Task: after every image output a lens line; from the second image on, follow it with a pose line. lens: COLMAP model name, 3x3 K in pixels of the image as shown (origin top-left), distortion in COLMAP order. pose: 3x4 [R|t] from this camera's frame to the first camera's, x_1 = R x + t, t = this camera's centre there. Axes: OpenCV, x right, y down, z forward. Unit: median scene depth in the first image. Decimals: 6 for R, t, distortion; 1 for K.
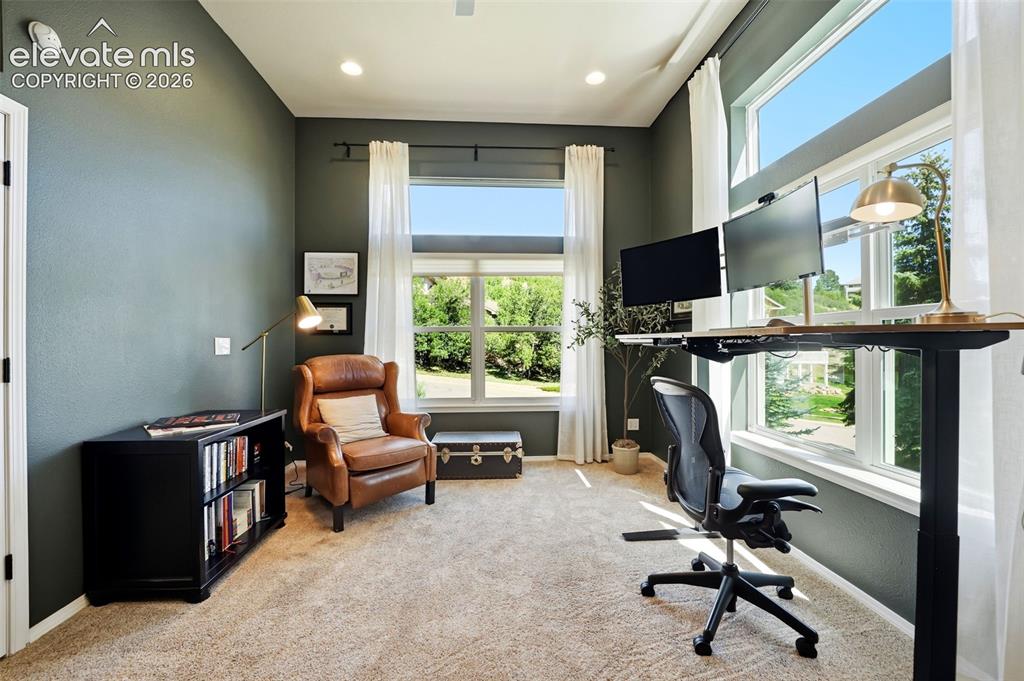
lens RADIAL K [[420.5, 0, 512.0], [0, 420.5, 340.5], [0, 0, 1]] dist [-0.017259, -0.000020]
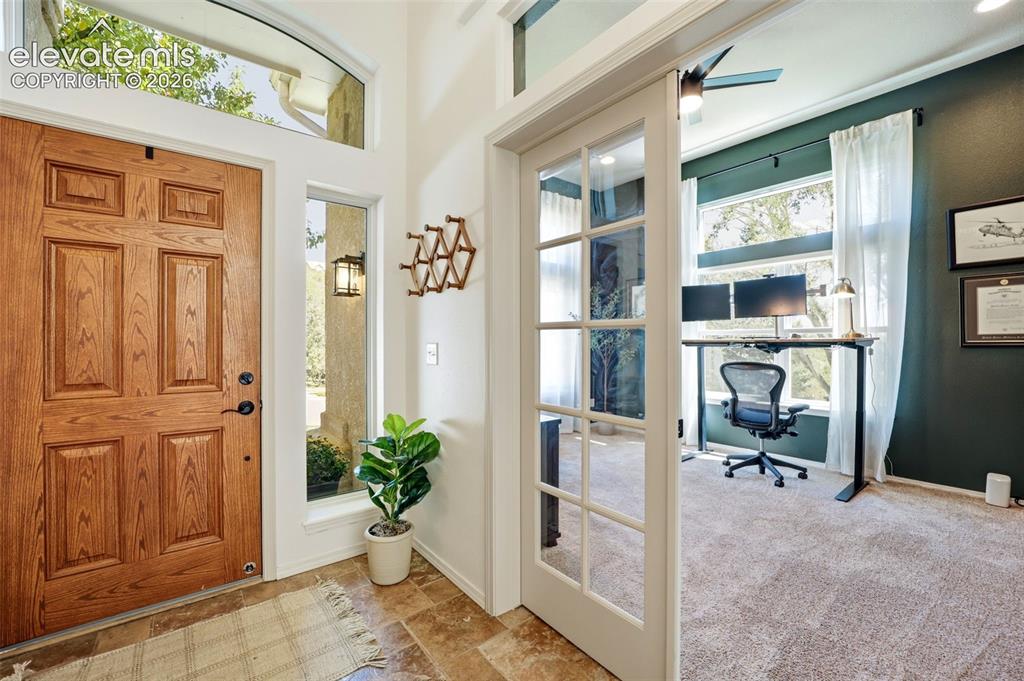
lens RADIAL K [[427.9, 0, 512.0], [0, 427.9, 340.5], [0, 0, 1]] dist [-0.019255, 0.004119]
pose [[0.821148, 0.003812, 0.570702, -0.899397], [-0.002647, 0.999992, -0.002871, -0.002673], [-0.570709, 0.000847, 0.821152, -0.013182]]
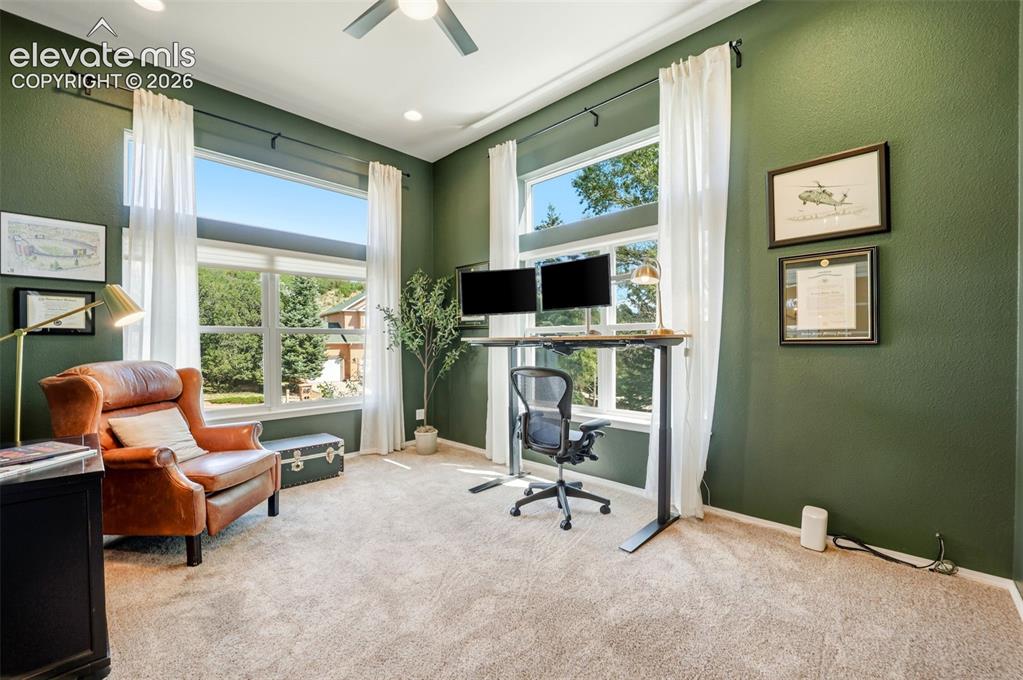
lens RADIAL K [[421.3, 0, 510.8], [0, 421.3, 346.7], [0, 0, 1]] dist [-0.015568, -0.000097]
pose [[0.744735, -0.006822, 0.667325, -0.378770], [0.000944, 0.999958, 0.009168, 0.001301], [-0.667360, -0.006197, 0.744710, -0.048399]]
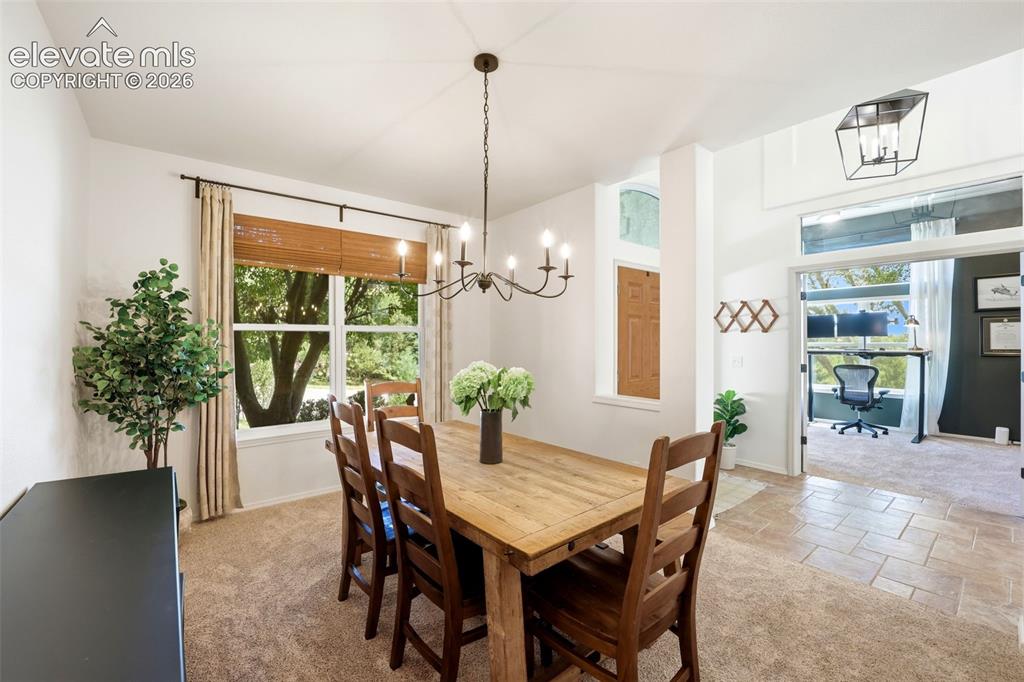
lens RADIAL K [[423.9, 0, 512.0], [0, 423.9, 341.0], [0, 0, 1]] dist [-0.012569, 0.000076]
pose [[0.813869, 0.003994, 0.581035, -1.997897], [-0.004403, 0.999990, -0.000707, -0.045299], [-0.581032, -0.001982, 0.813879, -0.077206]]
